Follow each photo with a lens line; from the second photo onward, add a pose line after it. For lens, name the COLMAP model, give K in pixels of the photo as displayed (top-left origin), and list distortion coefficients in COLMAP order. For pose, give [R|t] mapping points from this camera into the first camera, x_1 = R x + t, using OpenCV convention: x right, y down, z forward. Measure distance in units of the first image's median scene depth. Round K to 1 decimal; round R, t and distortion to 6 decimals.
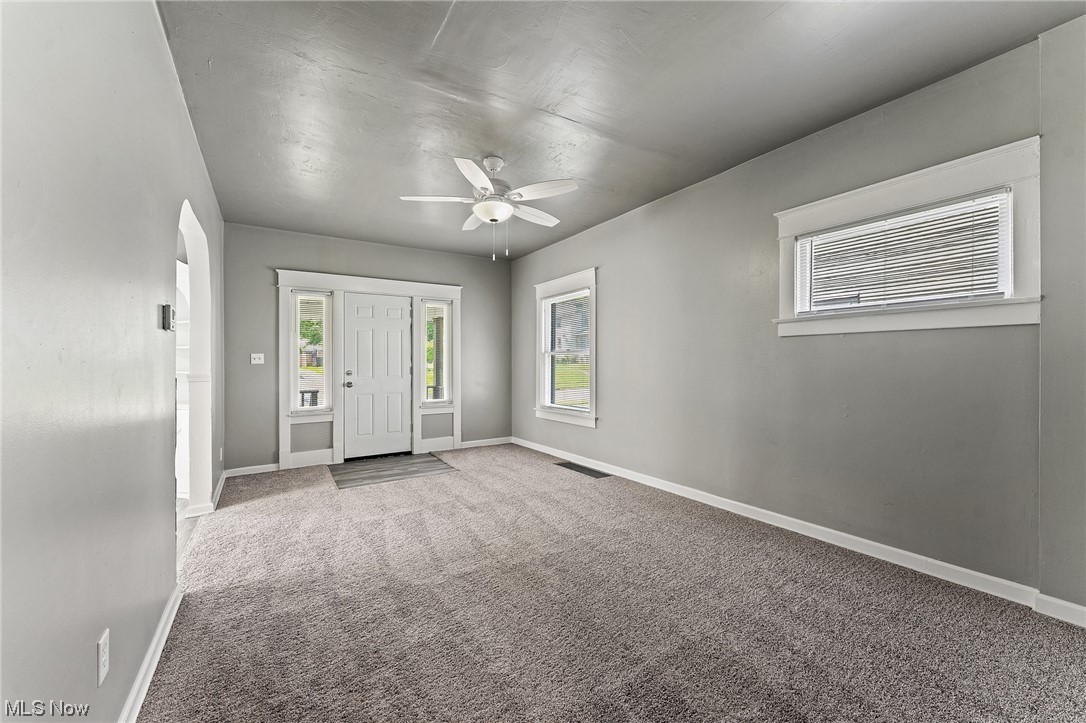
lens RADIAL K [[436.9, 0, 546.8], [0, 436.9, 364.2], [0, 0, 1]] dist [0.000324, -0.000012]
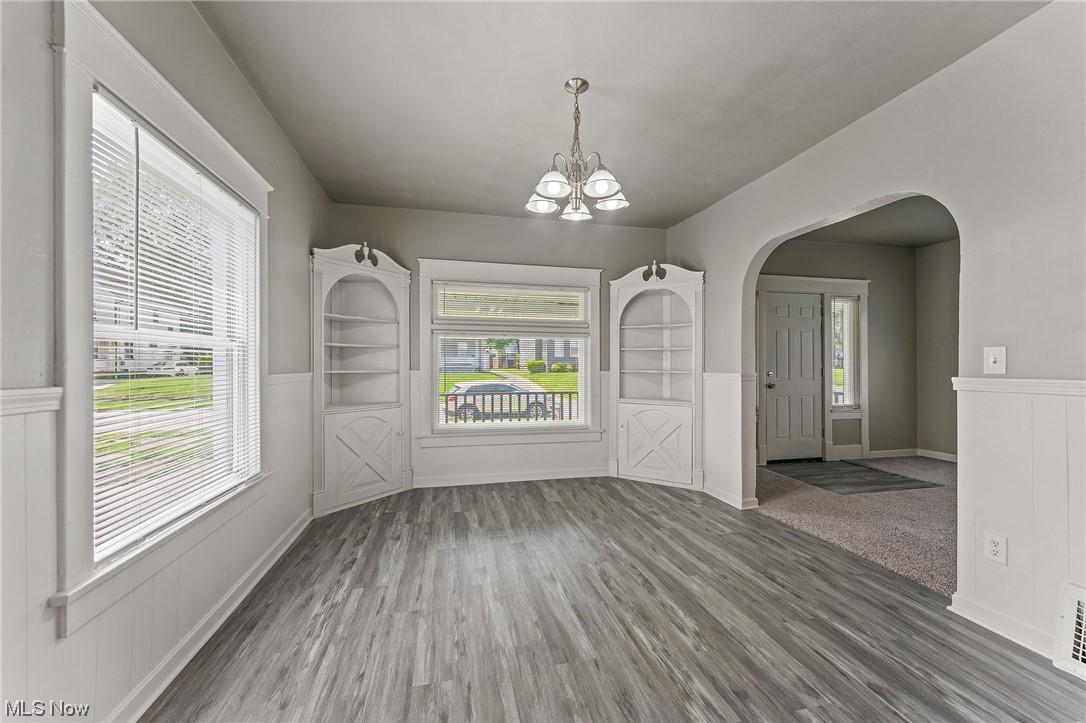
lens RADIAL K [[436.9, 0, 539.1], [0, 436.9, 365.5], [0, 0, 1]] dist [0.000324, -0.000012]
pose [[0.940599, 0.001887, -0.339515, -0.565188], [-0.002707, 0.999994, -0.001941, 0.004036], [0.339510, 0.002745, 0.940598, -0.094873]]
